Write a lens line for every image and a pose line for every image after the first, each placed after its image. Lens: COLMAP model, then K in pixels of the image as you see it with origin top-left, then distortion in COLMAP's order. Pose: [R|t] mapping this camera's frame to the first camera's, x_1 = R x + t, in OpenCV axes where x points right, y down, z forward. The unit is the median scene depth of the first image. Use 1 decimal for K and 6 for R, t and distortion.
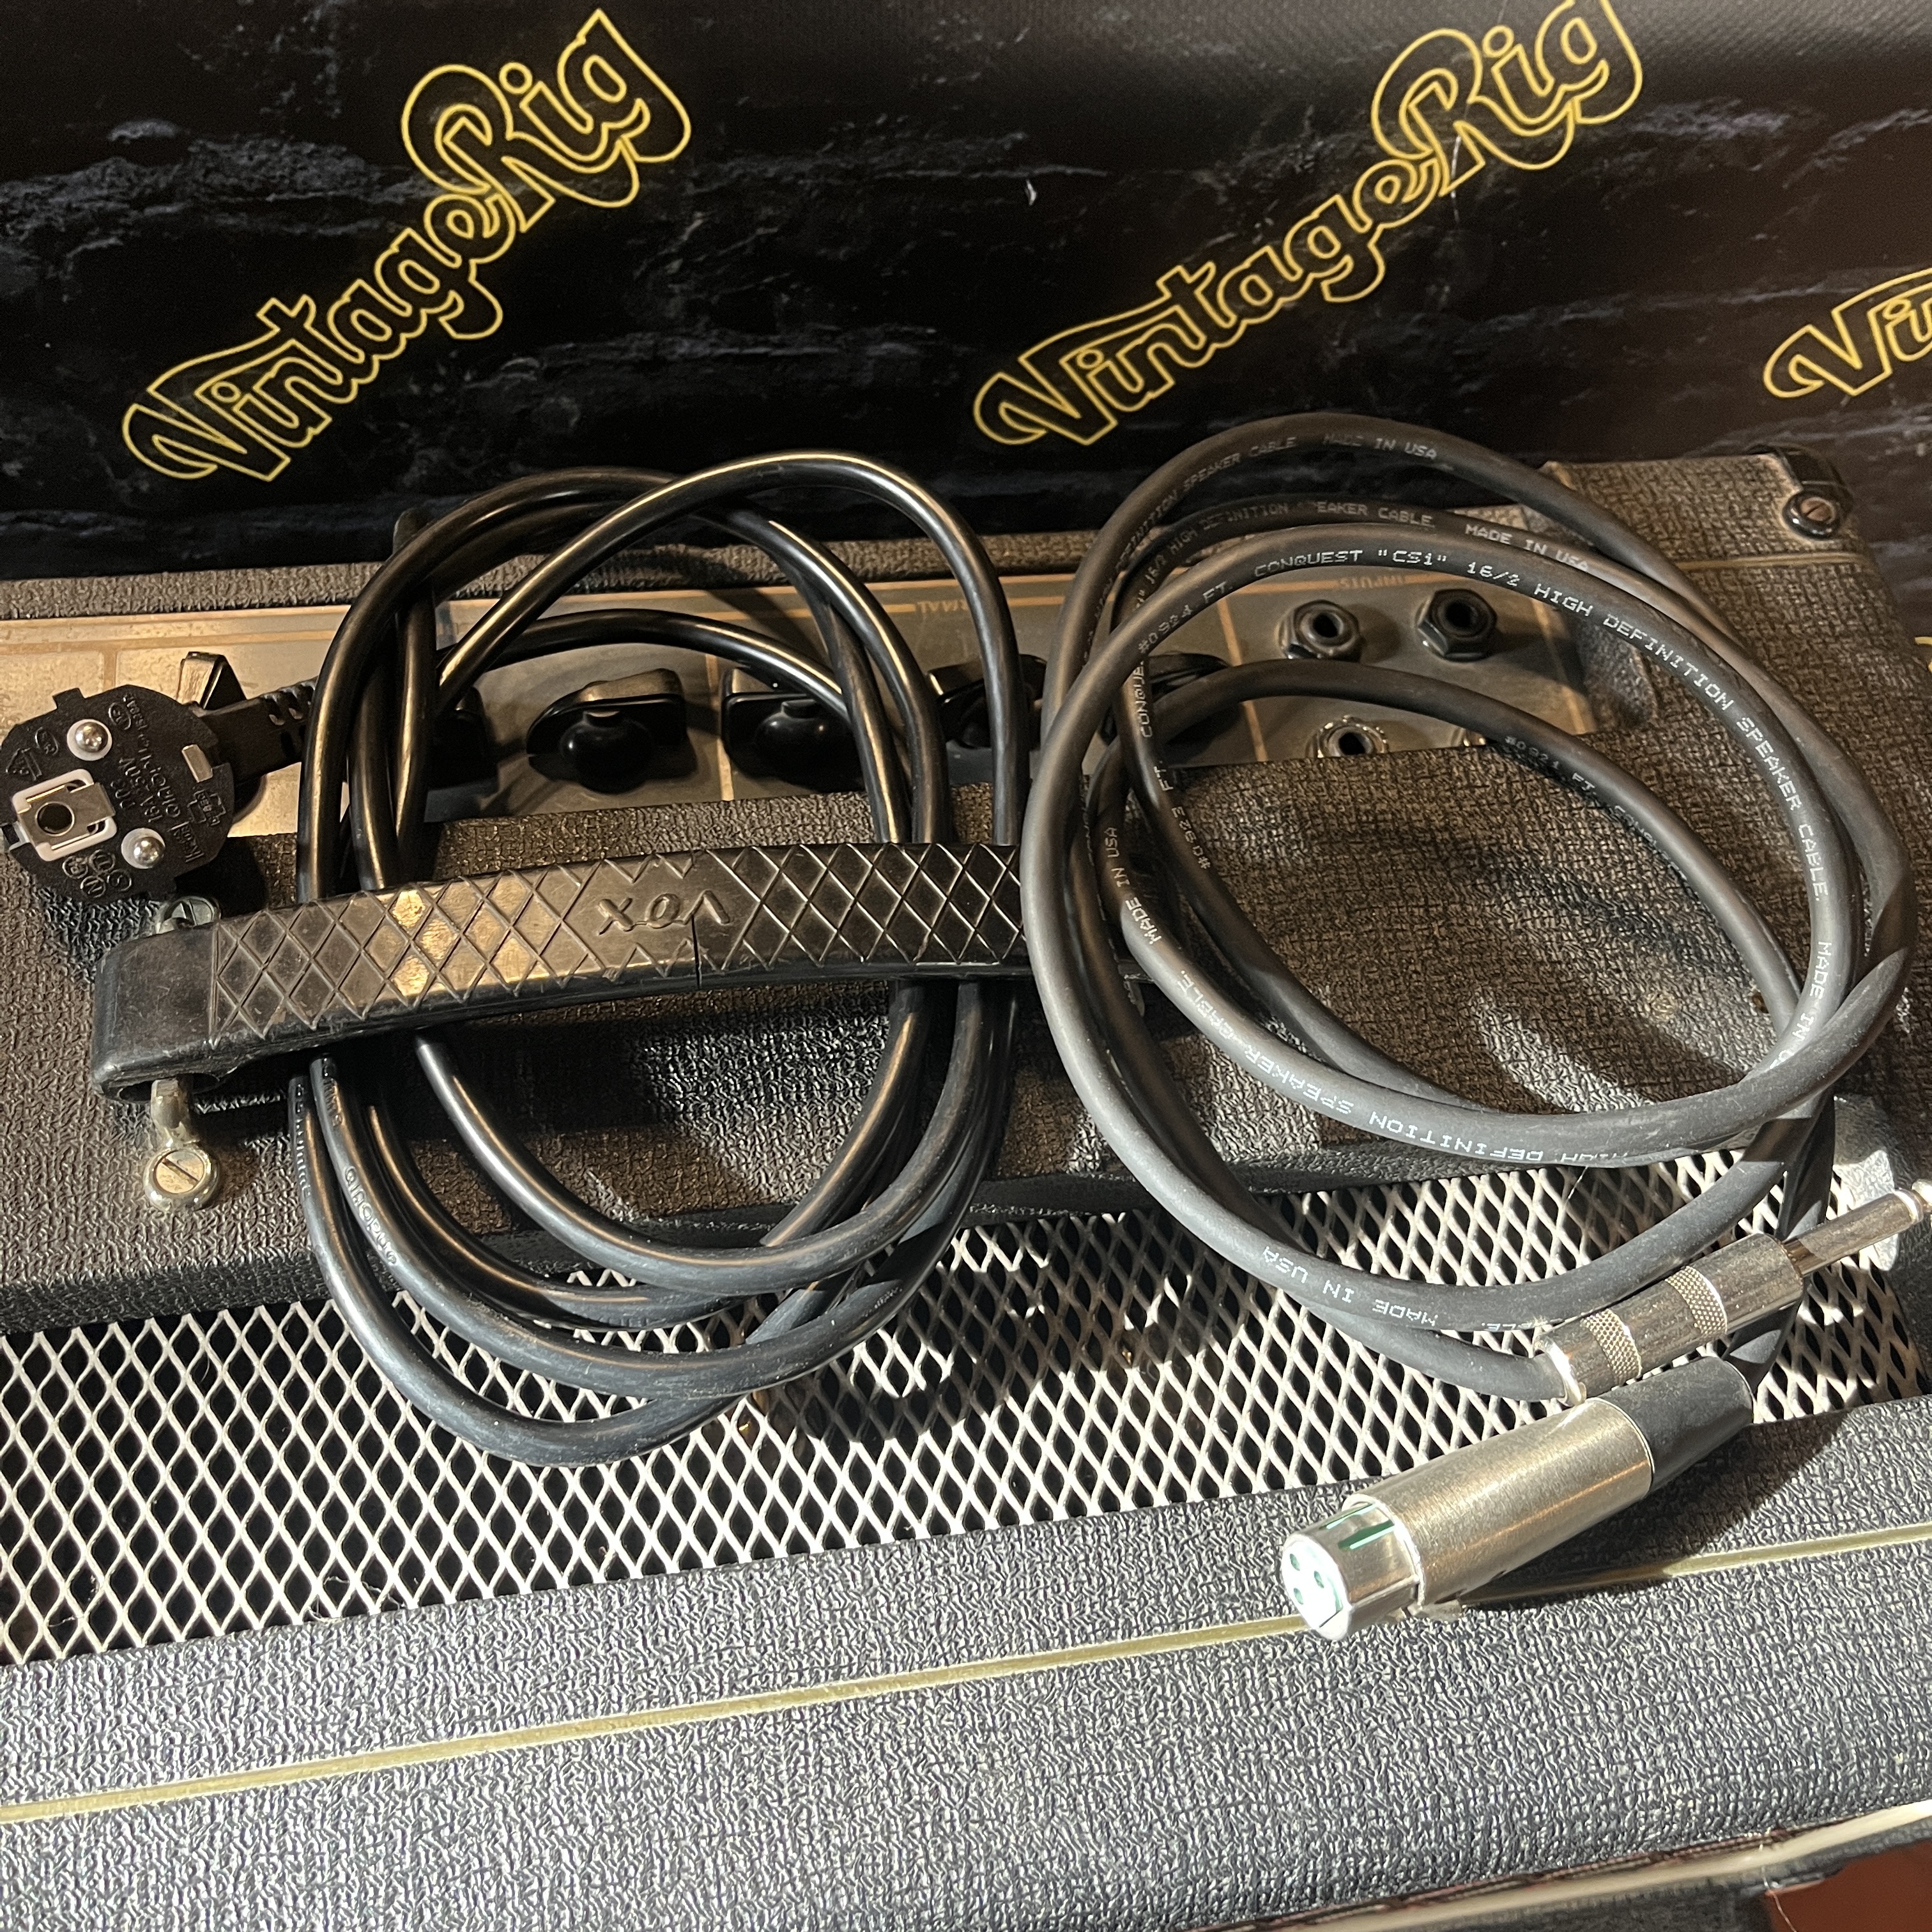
lens RADIAL K [[1973.0, 0, 966.0], [0, 1973.0, 966.0], [0, 0, 1]] dist [0.016546, 0.029176]
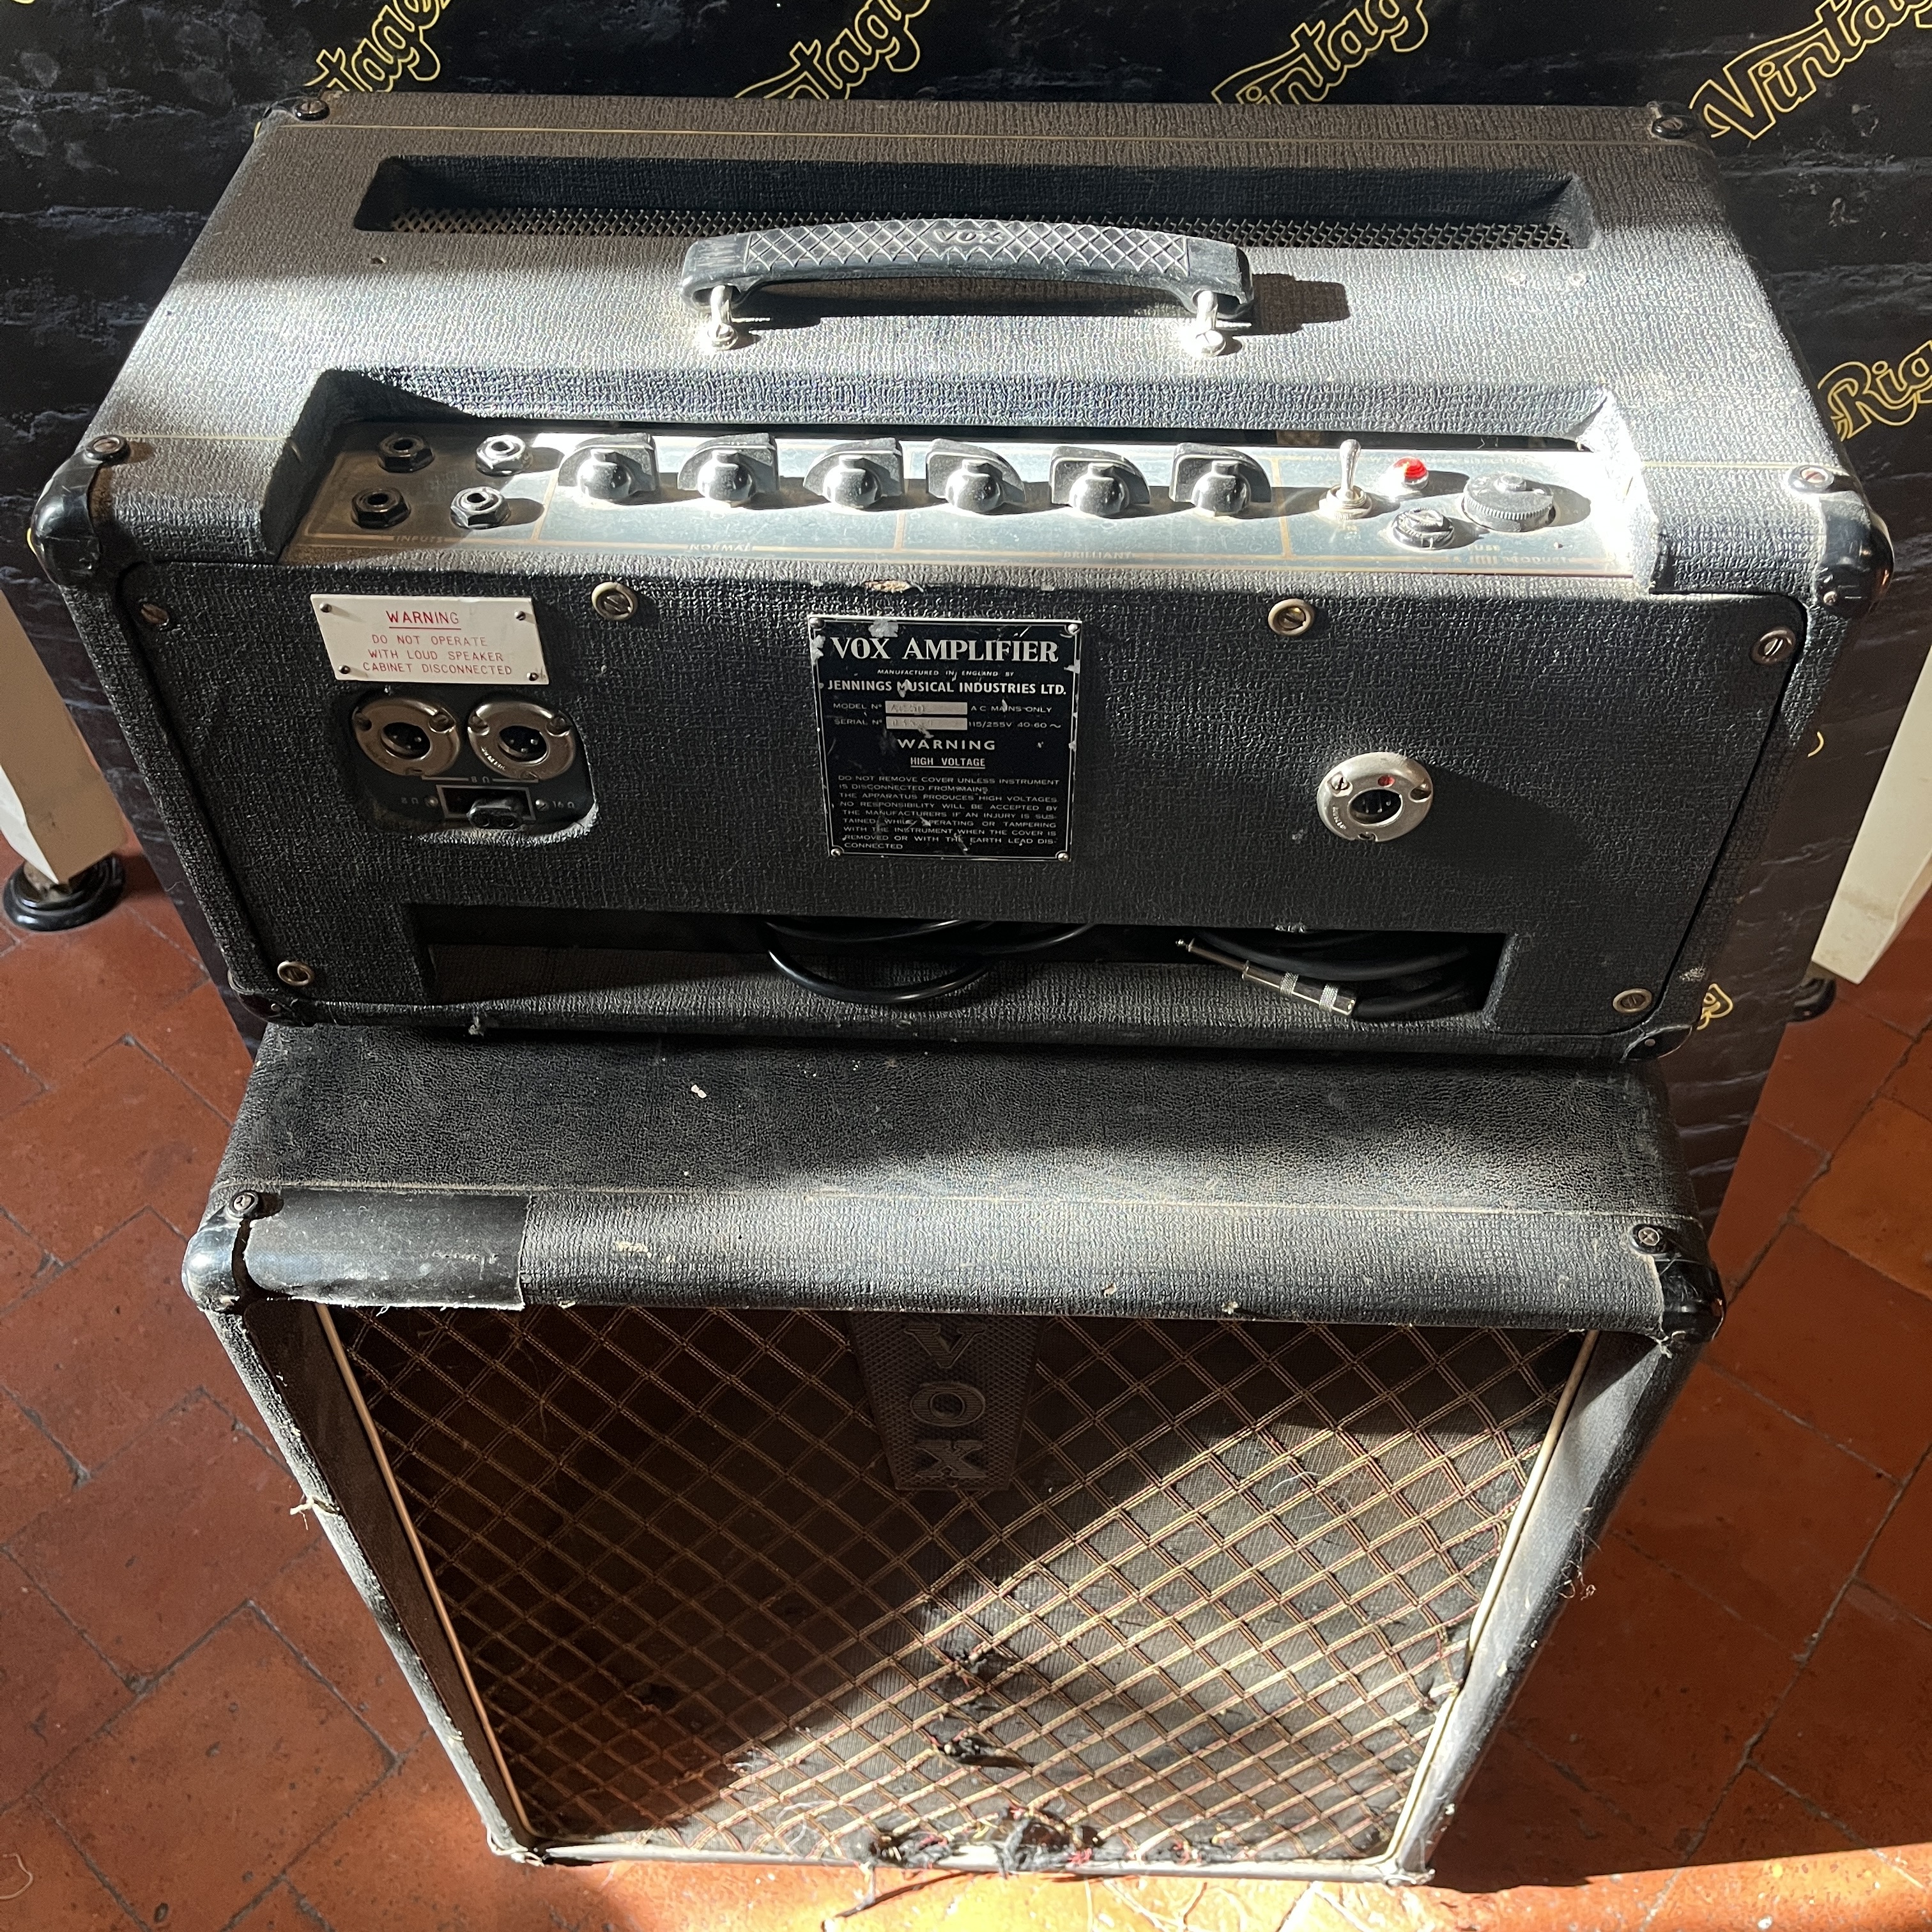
lens RADIAL K [[1971.9, 0, 960.3], [0, 1971.9, 966.6], [0, 0, 1]] dist [0.022715, 0.014071]
pose [[0.980997, 0.061877, -0.183893, 0.188688], [-0.094592, 0.980042, -0.174843, 0.809773], [0.169404, 0.188915, 0.967271, -0.593278]]
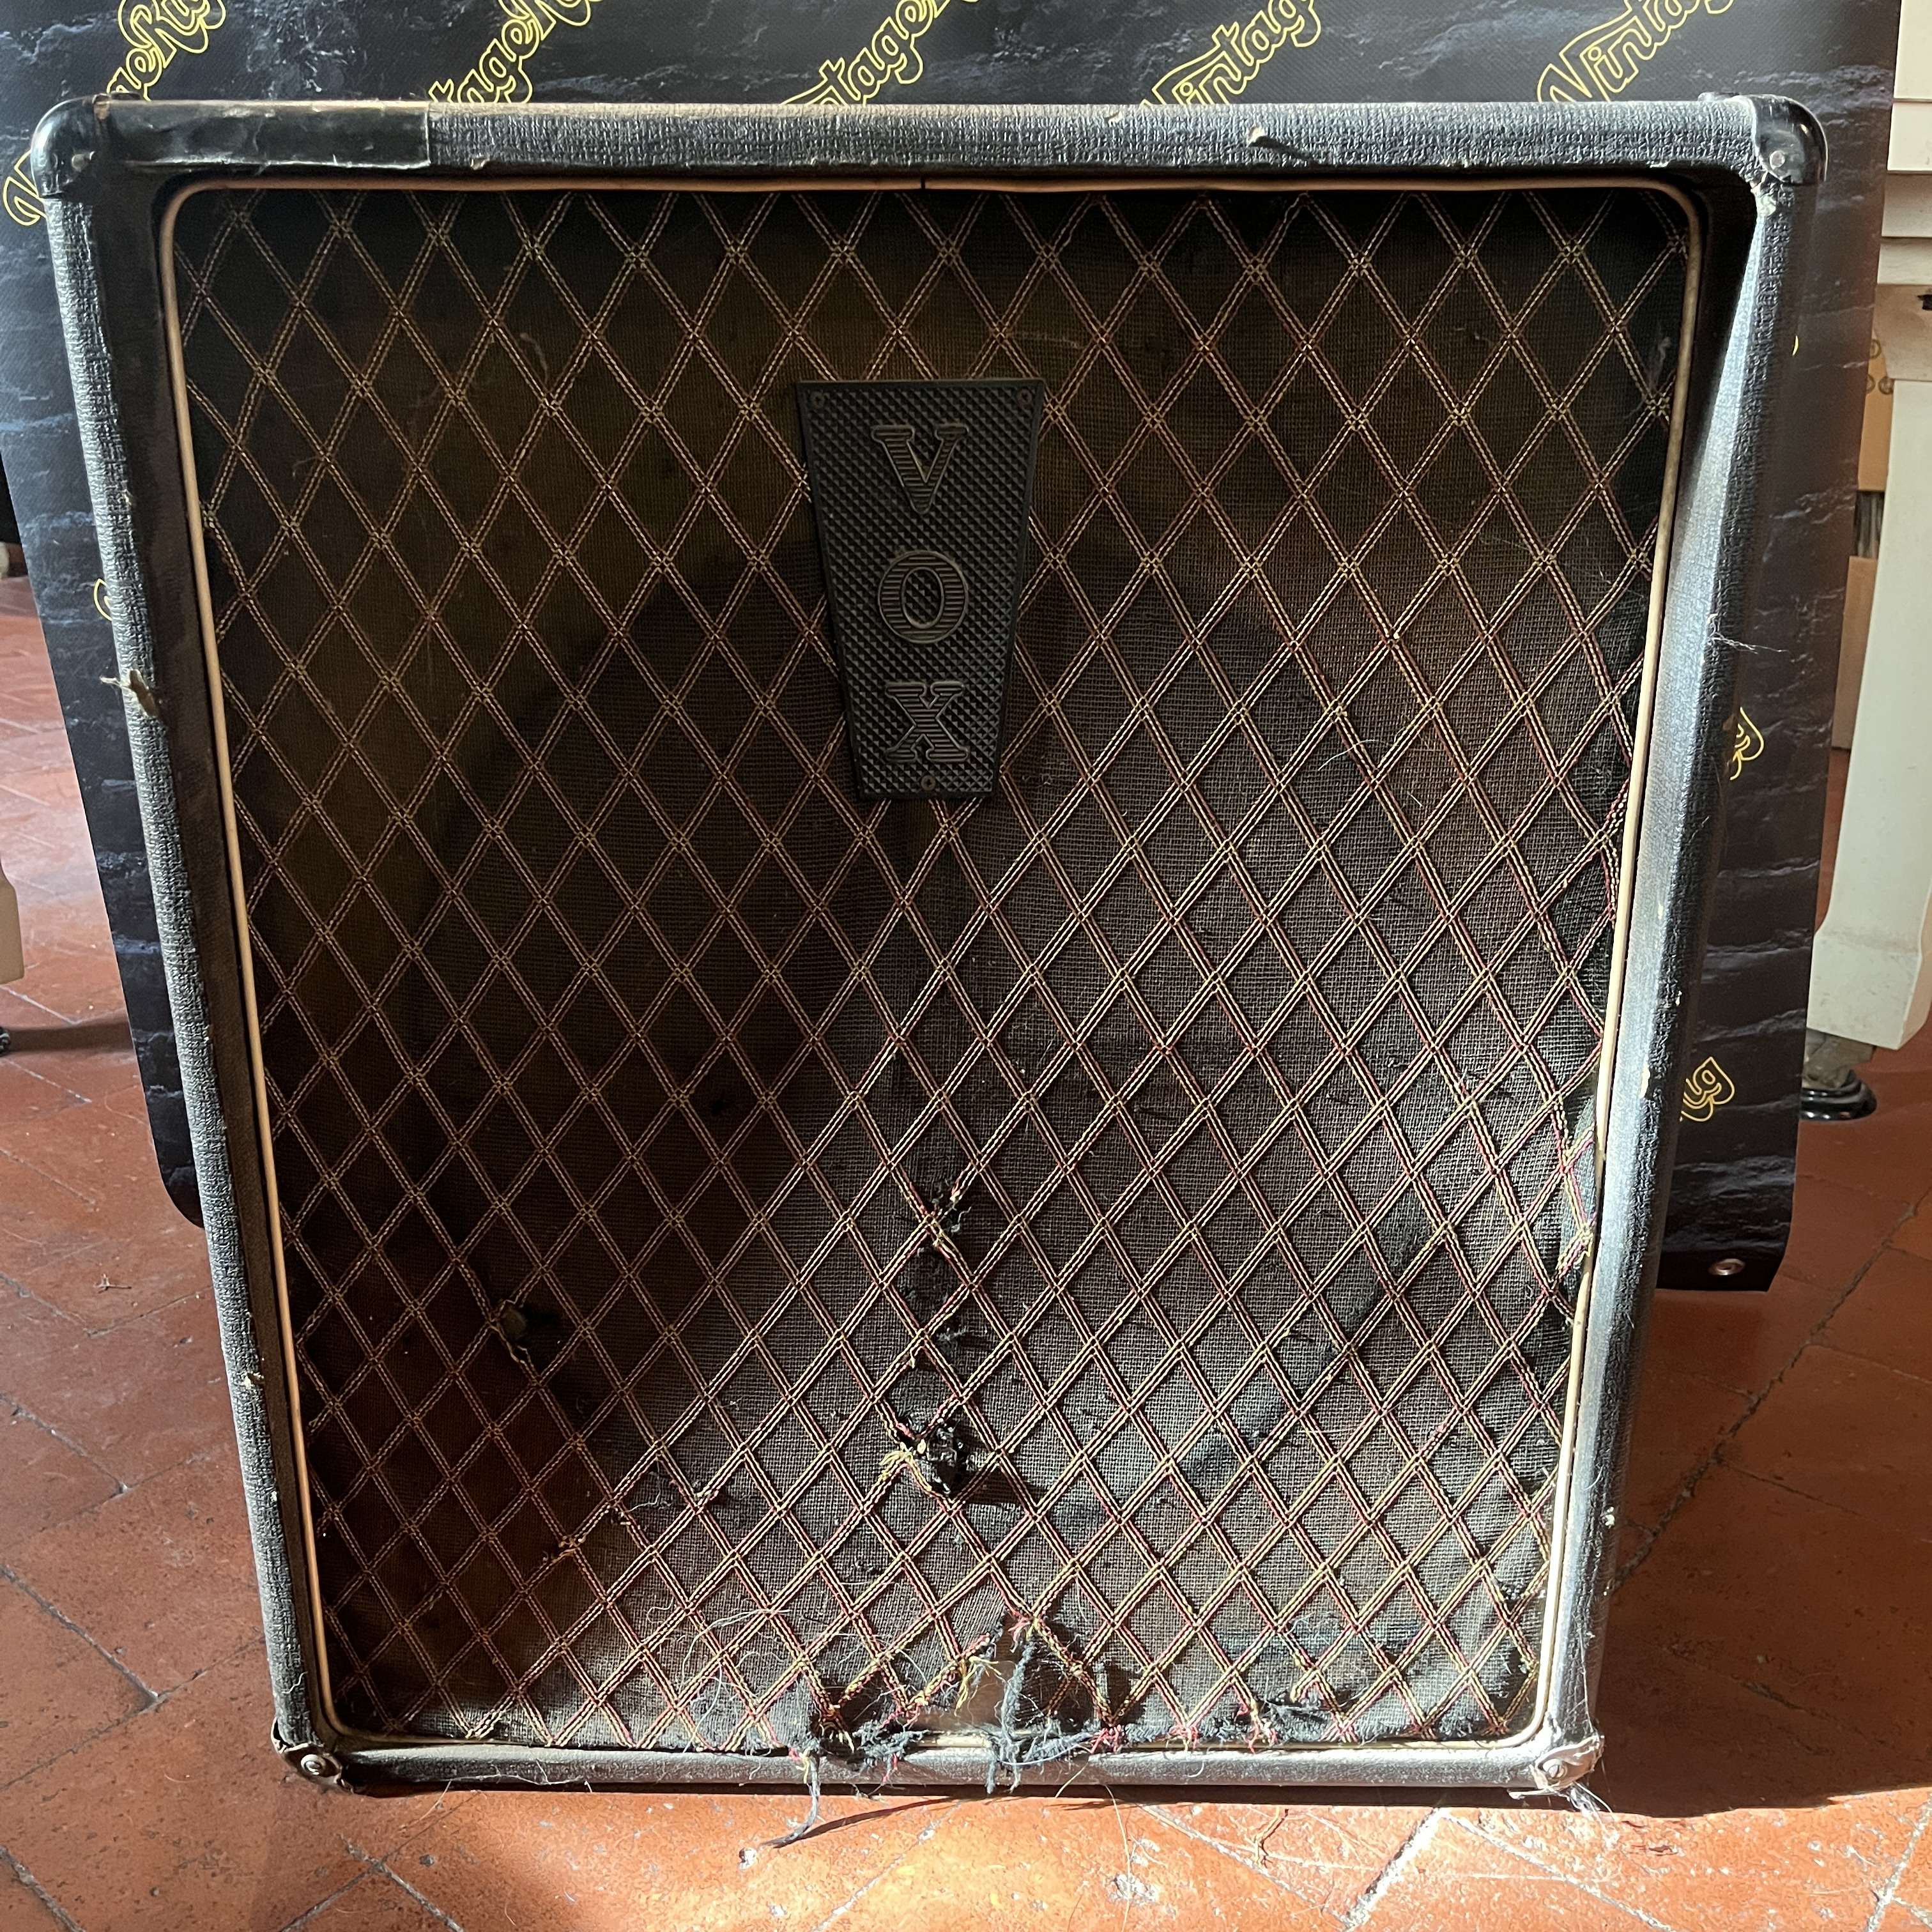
lens RADIAL K [[1965.1, 0, 945.0], [0, 1965.1, 959.7], [0, 0, 1]] dist [0.029591, -0.010821]
pose [[0.984907, -0.037251, -0.169031, 0.122336], [-0.076241, 0.783359, -0.616876, 2.145463], [0.155391, 0.620452, 0.768696, 0.338054]]
